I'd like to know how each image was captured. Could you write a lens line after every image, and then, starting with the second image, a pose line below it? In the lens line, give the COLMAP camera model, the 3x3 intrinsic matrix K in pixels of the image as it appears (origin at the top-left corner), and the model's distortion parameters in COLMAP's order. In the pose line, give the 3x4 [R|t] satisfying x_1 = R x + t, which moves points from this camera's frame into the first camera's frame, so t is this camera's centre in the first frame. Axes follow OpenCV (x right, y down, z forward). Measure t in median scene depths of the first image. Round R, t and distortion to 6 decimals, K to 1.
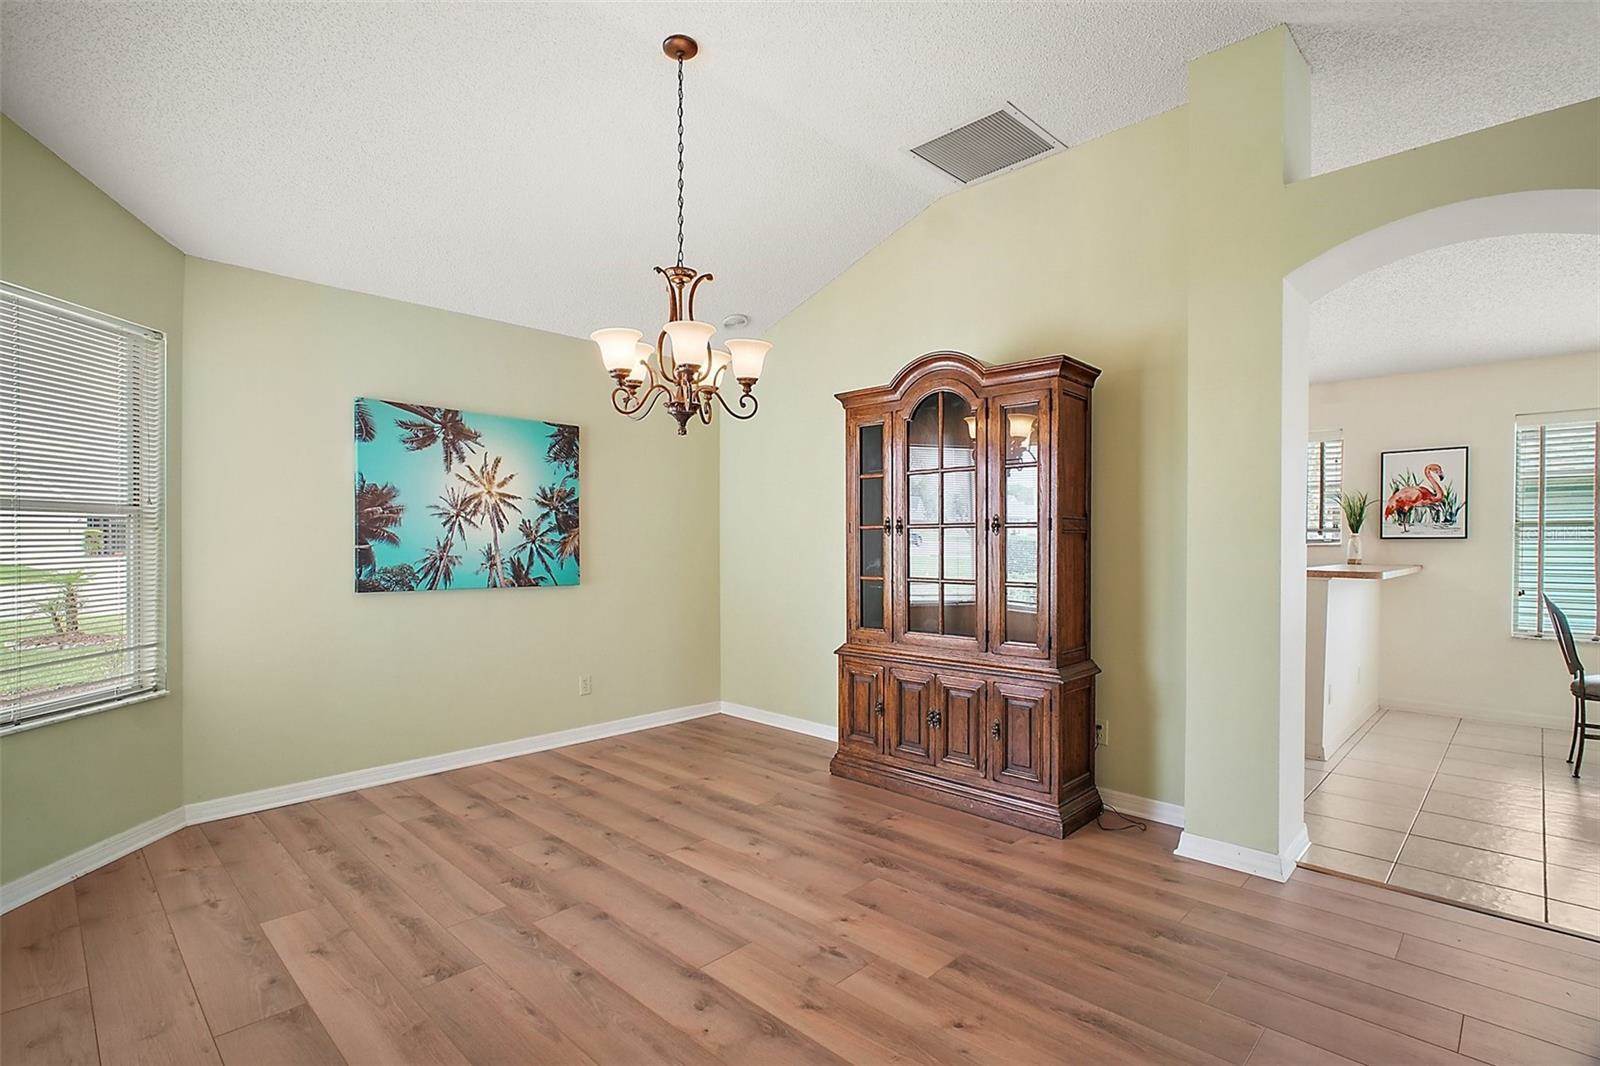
lens RADIAL K [[749.6, 0, 814.6], [0, 749.6, 552.0], [0, 0, 1]] dist [0.001158, -0.004972]
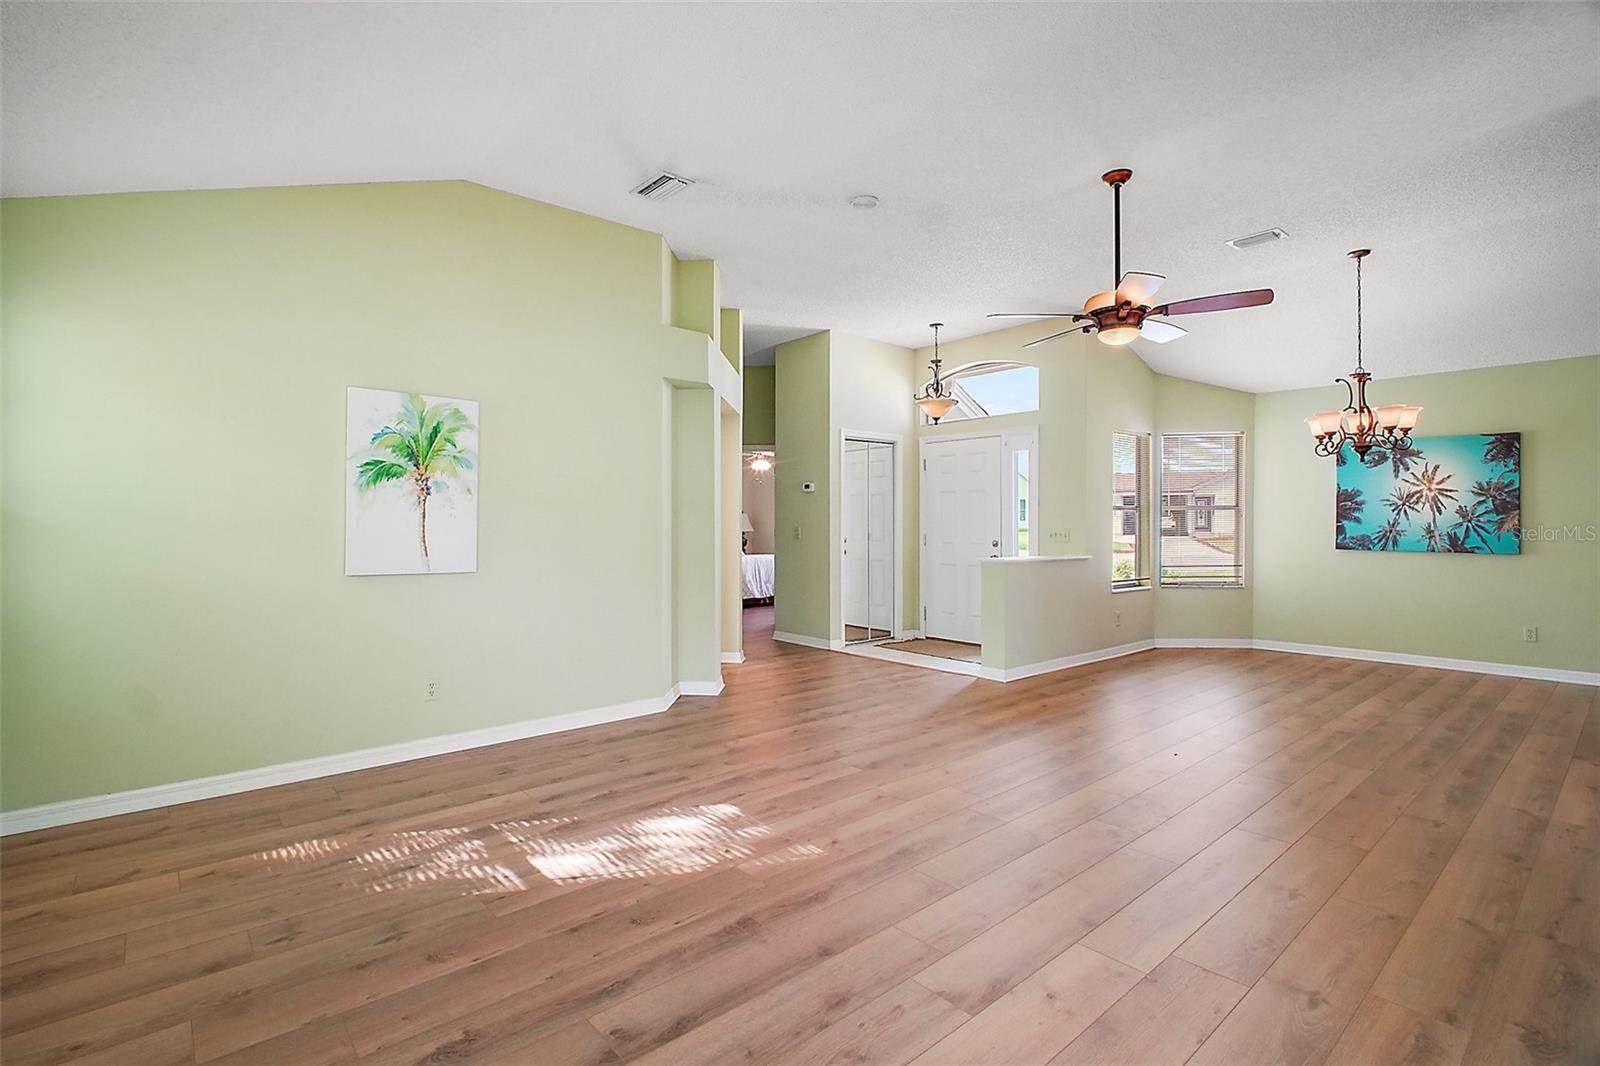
lens RADIAL K [[749.6, 0, 765.7], [0, 749.6, 517.4], [0, 0, 1]] dist [0.001158, -0.004972]
pose [[-0.116161, -0.005318, -0.993216, 1.281652], [-0.011194, 0.999929, -0.004045, -0.000433], [0.993167, 0.010648, -0.116212, -0.162977]]
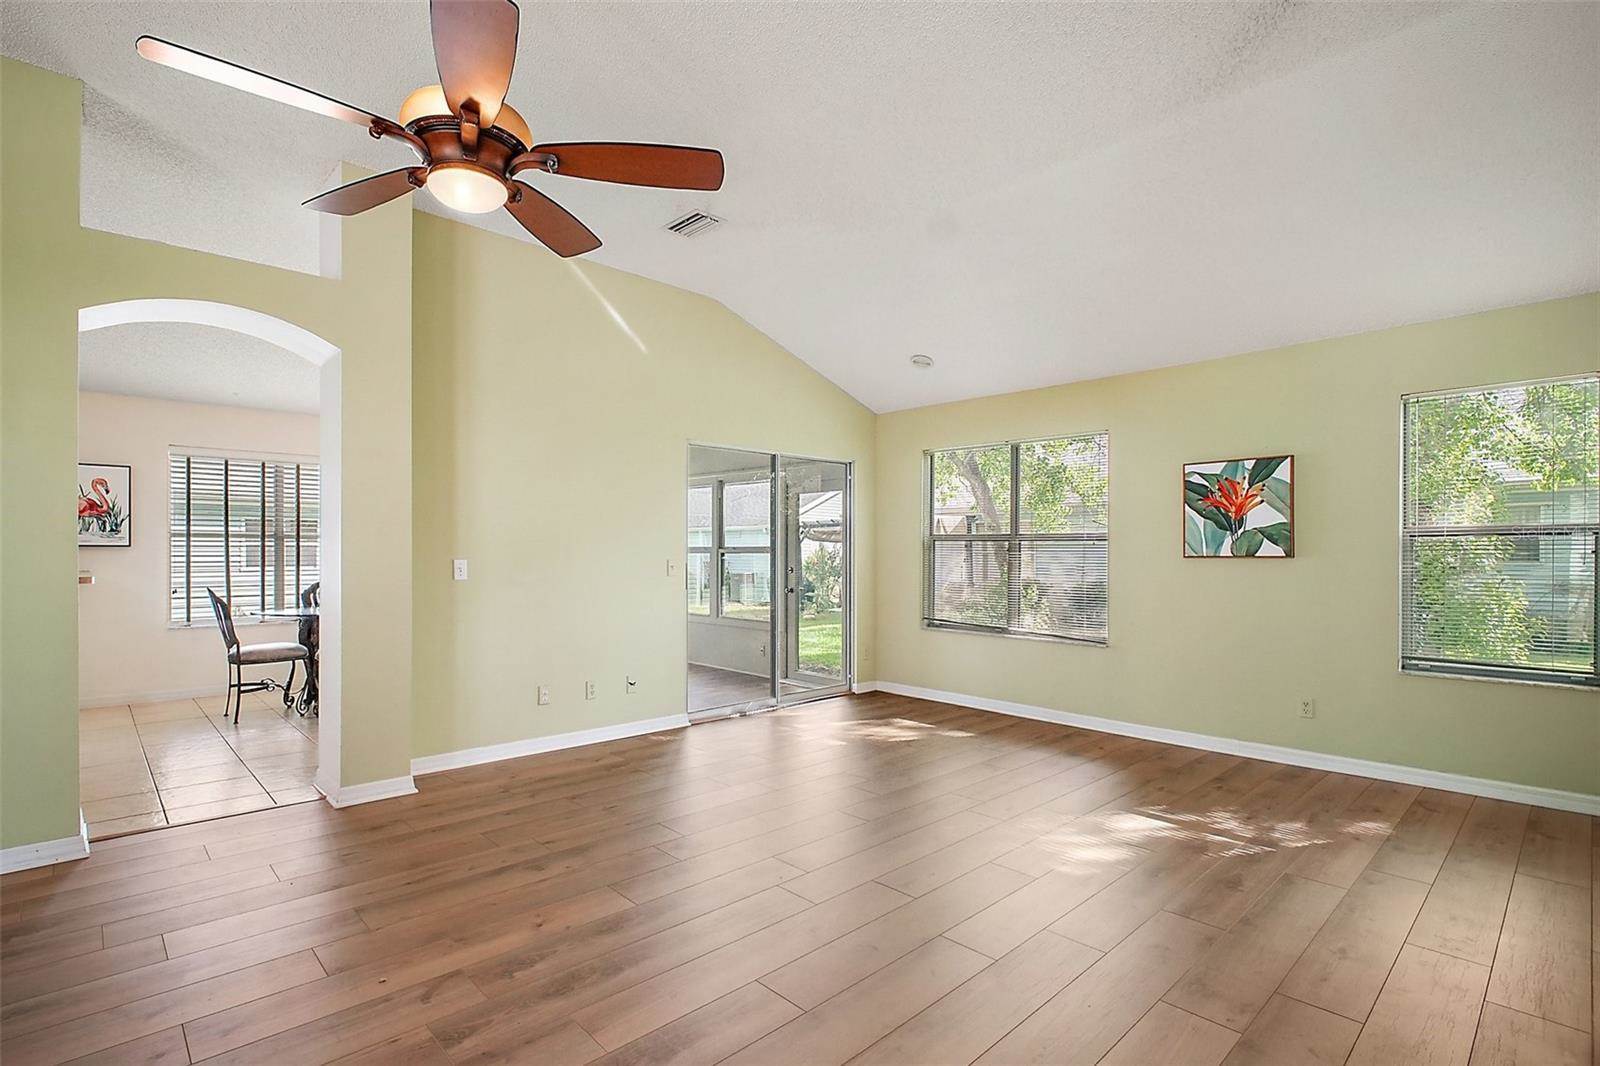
lens RADIAL K [[749.6, 0, 775.5], [0, 749.6, 552.1], [0, 0, 1]] dist [0.001158, -0.004972]
pose [[0.054870, -0.004015, 0.998485, -0.284499], [0.009240, 0.999951, 0.003513, -0.005819], [-0.998451, 0.009034, 0.054905, -0.060812]]
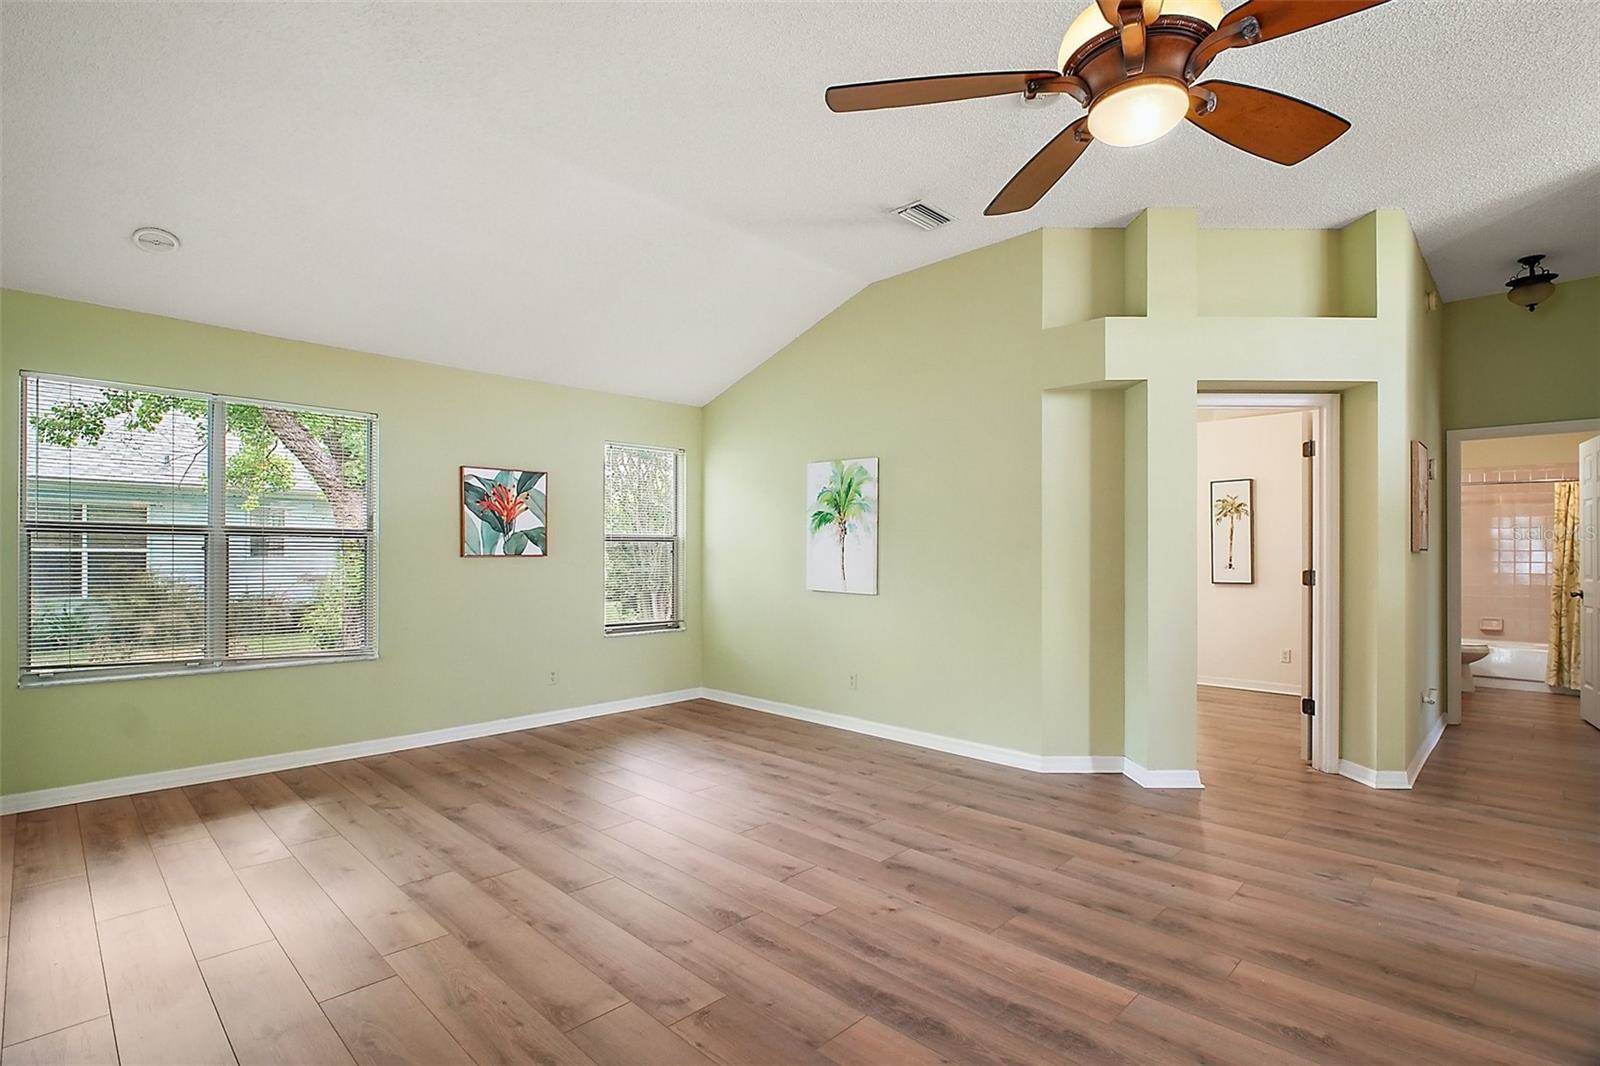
lens RADIAL K [[749.6, 0, 803.9], [0, 749.6, 548.0], [0, 0, 1]] dist [0.001158, -0.004972]
pose [[-0.999880, -0.005609, 0.014474, 0.402707], [-0.005584, 0.999983, 0.001785, -0.006527], [-0.014484, 0.001704, -0.999894, 0.607346]]
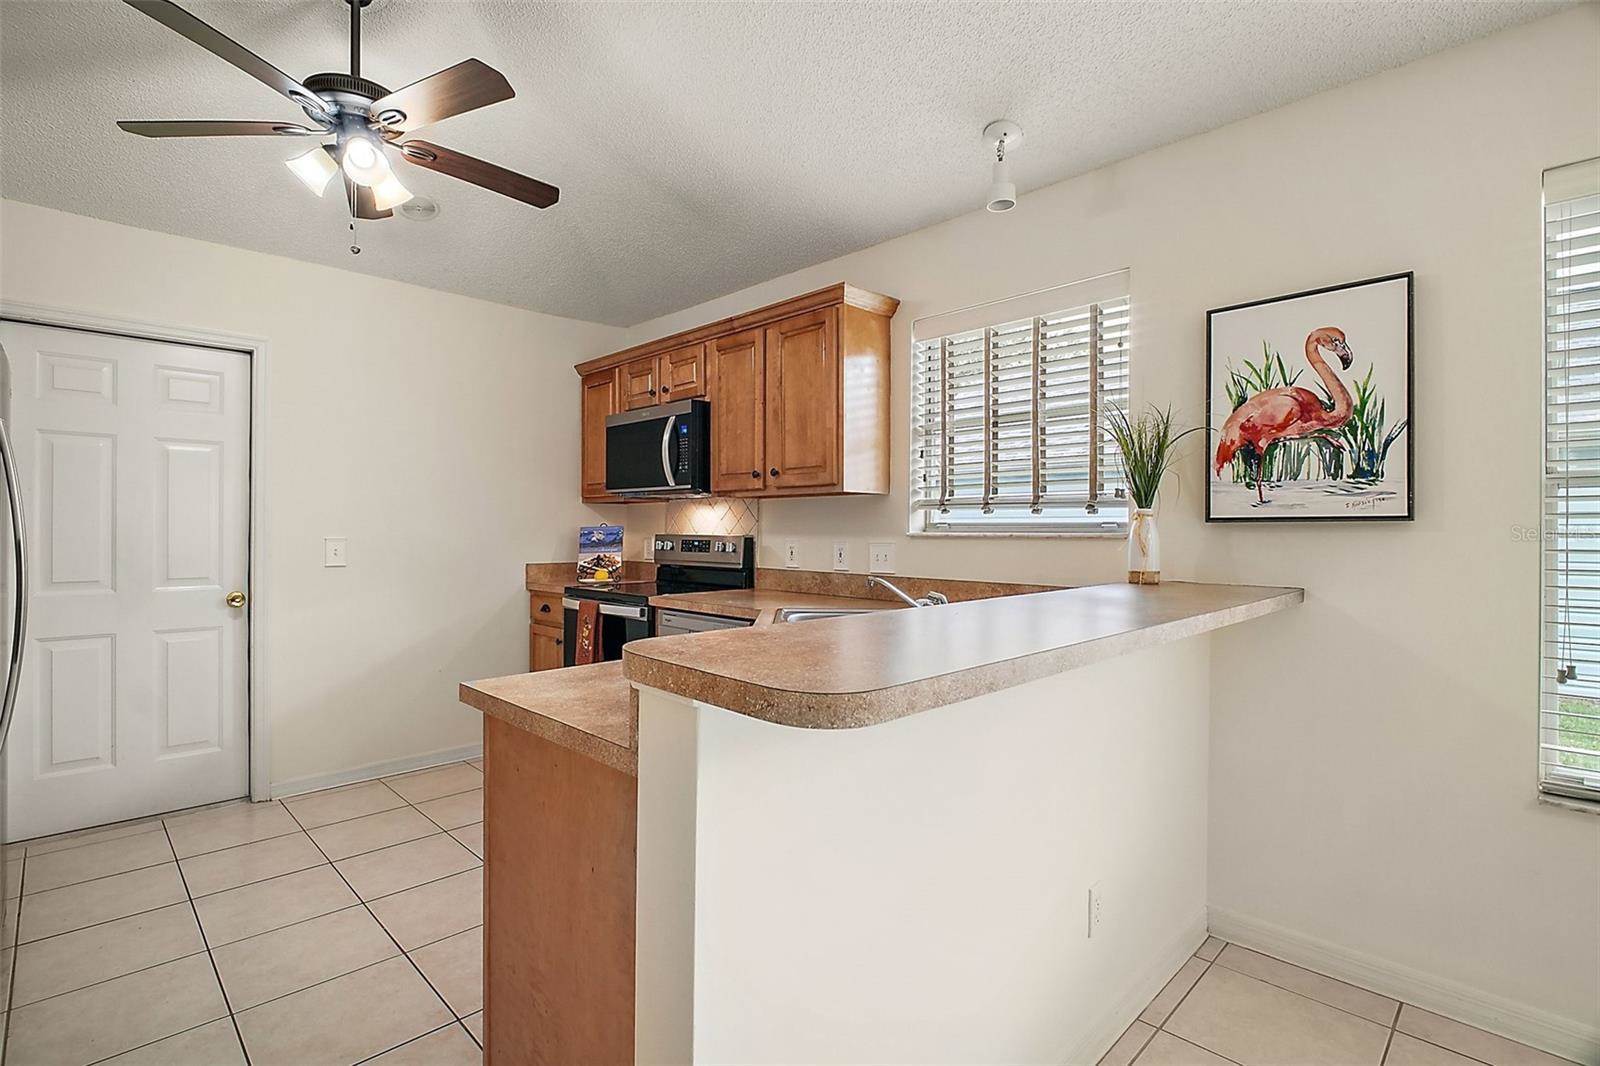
lens RADIAL K [[749.6, 0, 797.0], [0, 749.6, 527.3], [0, 0, 1]] dist [0.001158, -0.004972]
pose [[0.999412, -0.003012, -0.034158, 0.766417], [0.002601, 0.999924, -0.012047, -0.013858], [0.034192, 0.011951, 0.999344, 0.818195]]
